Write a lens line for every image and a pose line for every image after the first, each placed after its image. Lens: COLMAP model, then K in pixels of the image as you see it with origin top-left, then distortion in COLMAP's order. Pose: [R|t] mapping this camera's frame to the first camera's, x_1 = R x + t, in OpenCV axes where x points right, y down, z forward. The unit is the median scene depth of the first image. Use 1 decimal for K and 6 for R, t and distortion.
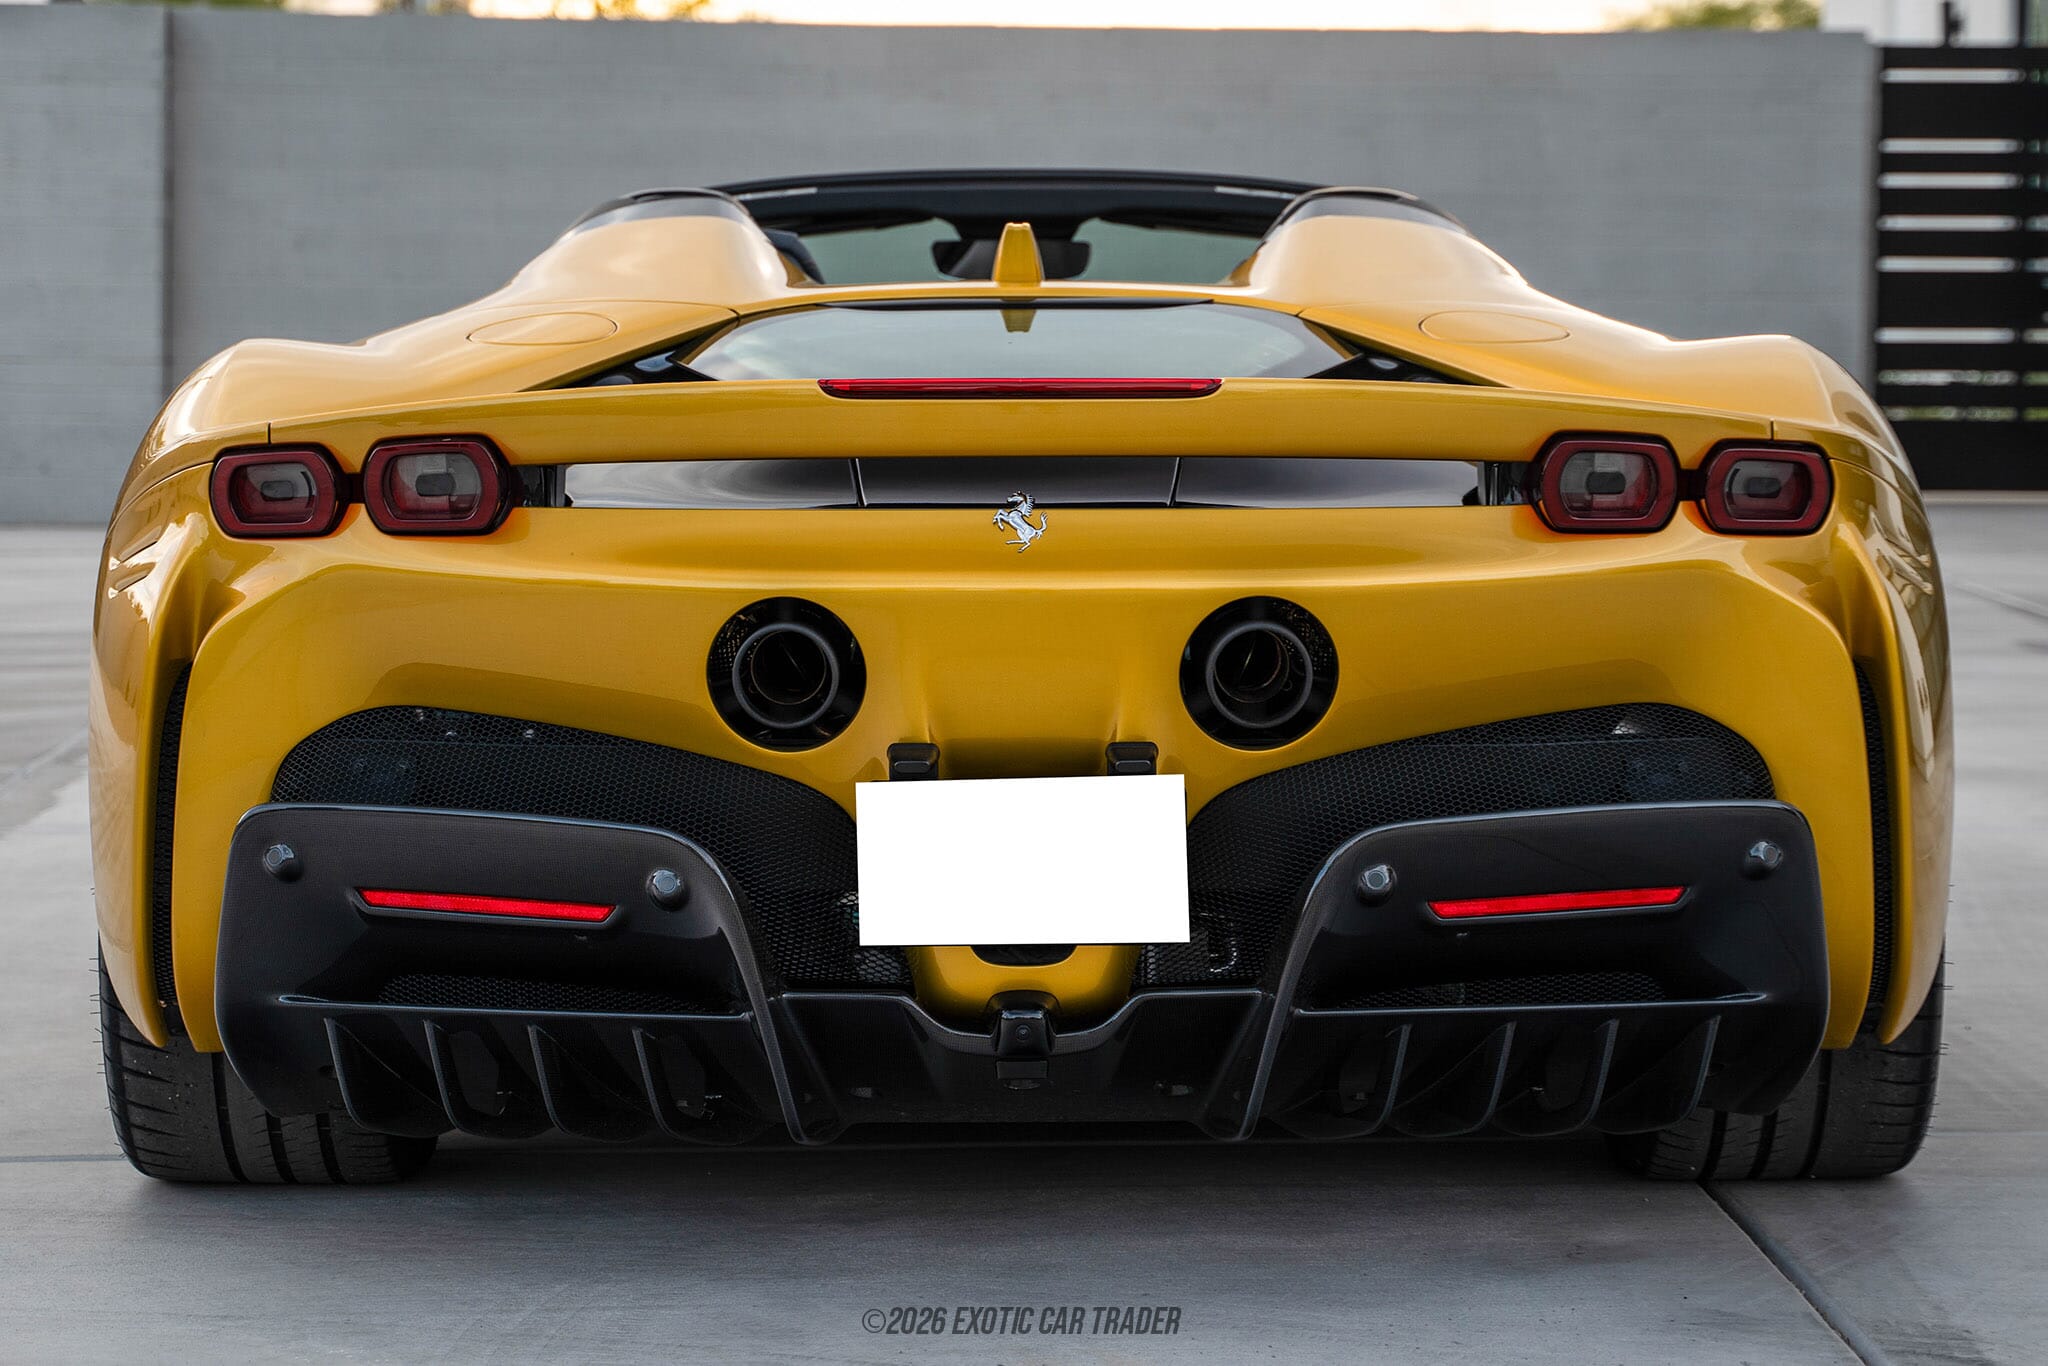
lens RADIAL K [[3124.5, 0, 1024.0], [0, 3124.5, 683.0], [0, 0, 1]] dist [0.005315, 0.004117]
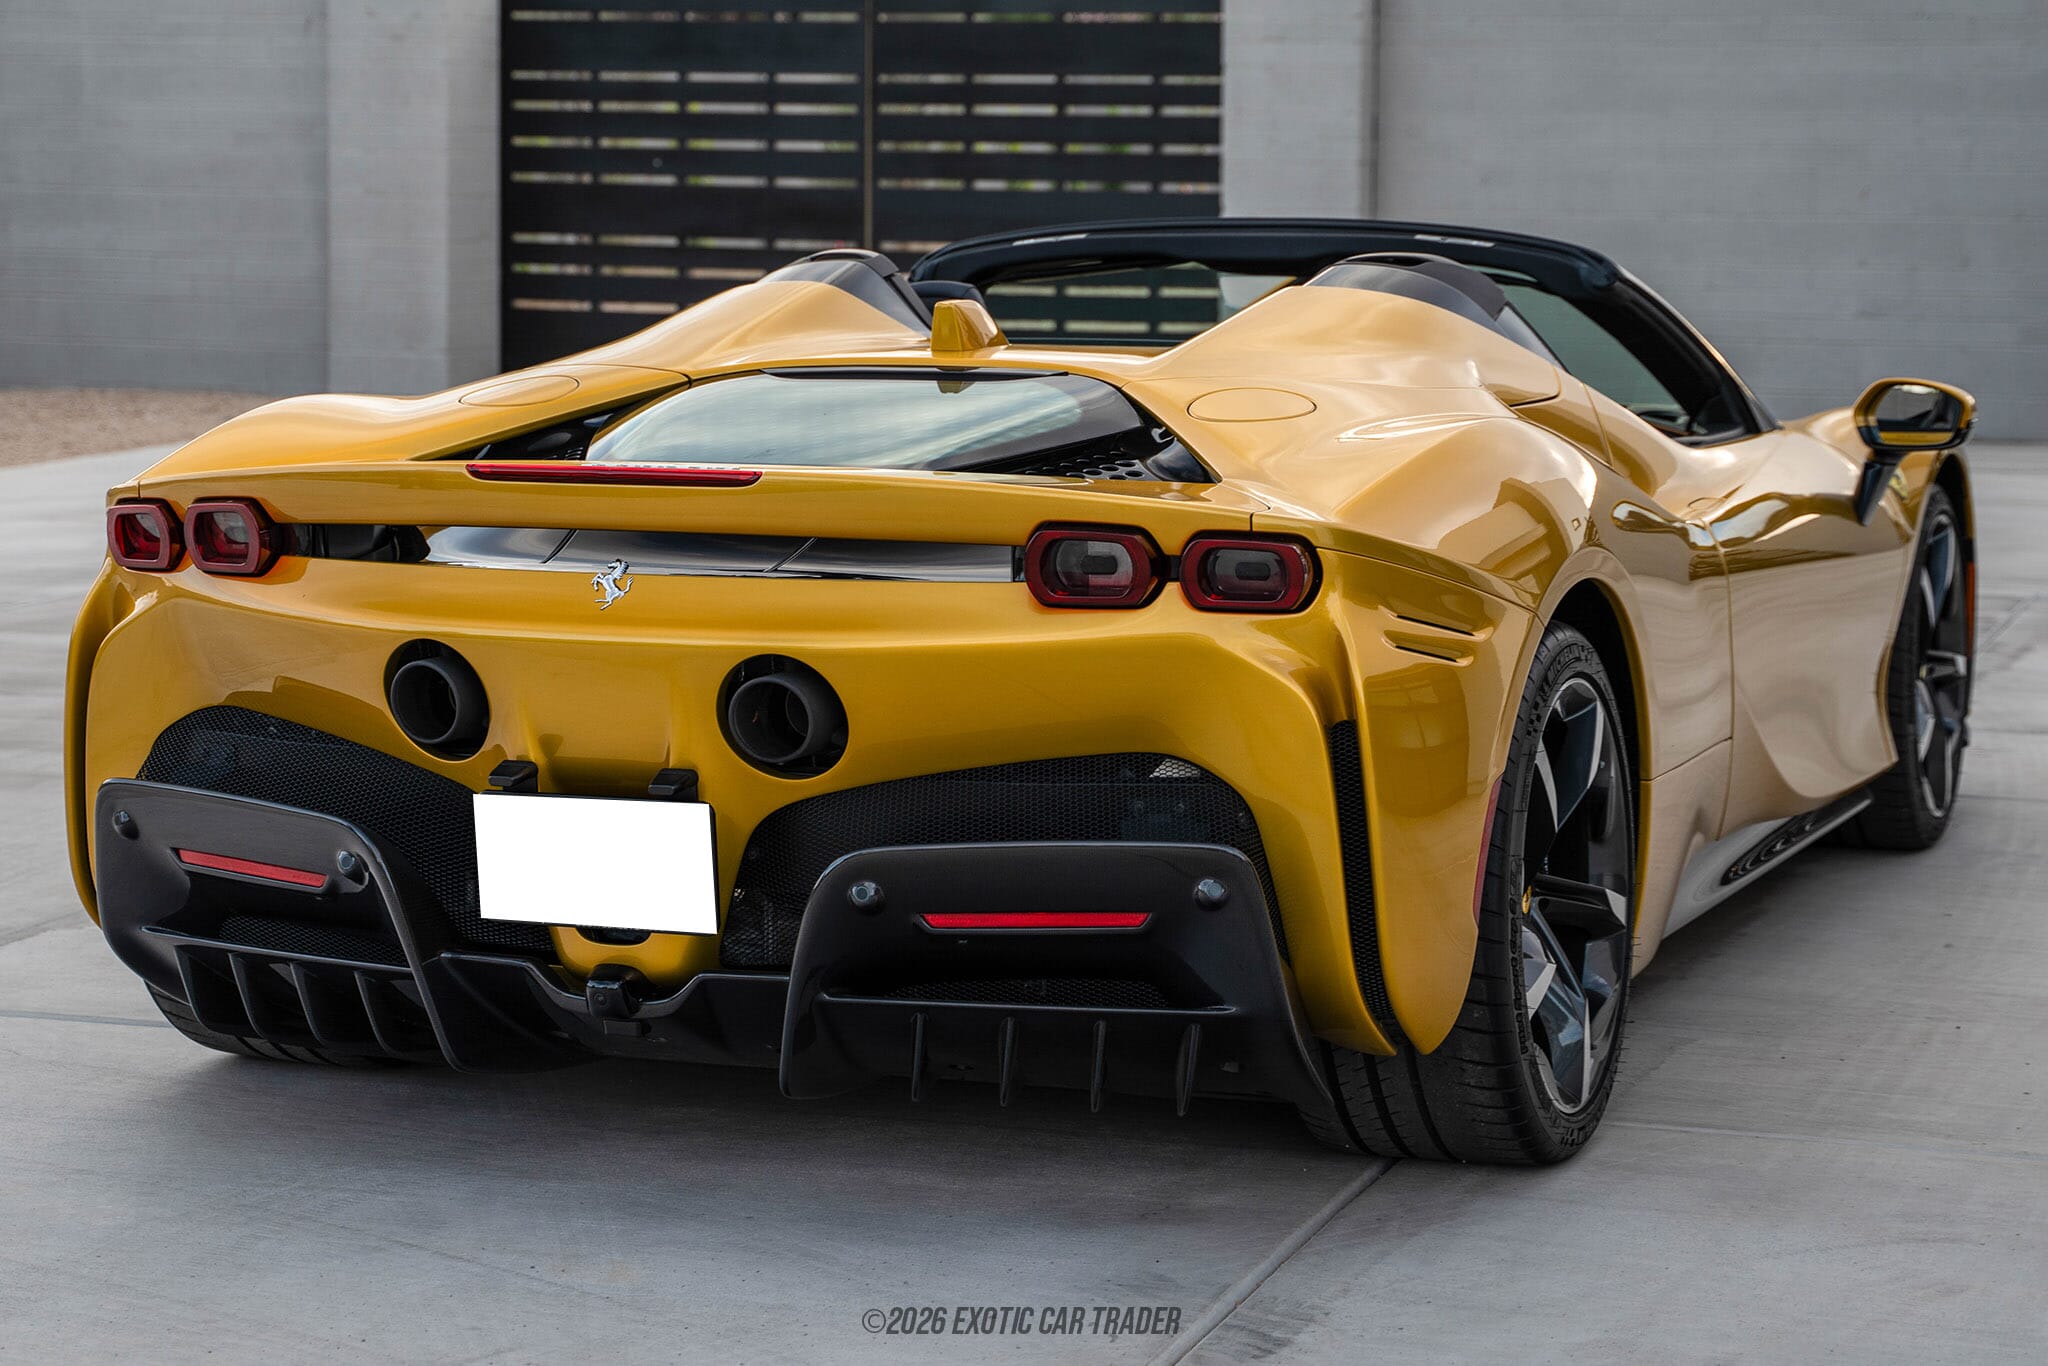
lens RADIAL K [[2736.0, 0, 1024.0], [0, 2736.0, 683.0], [0, 0, 1]] dist [0.005331, 0.010000]
pose [[0.968658, 0.040951, -0.244998, 0.410021], [-0.034775, 0.998960, 0.029483, -0.048945], [0.245950, -0.020039, 0.969075, -0.000386]]
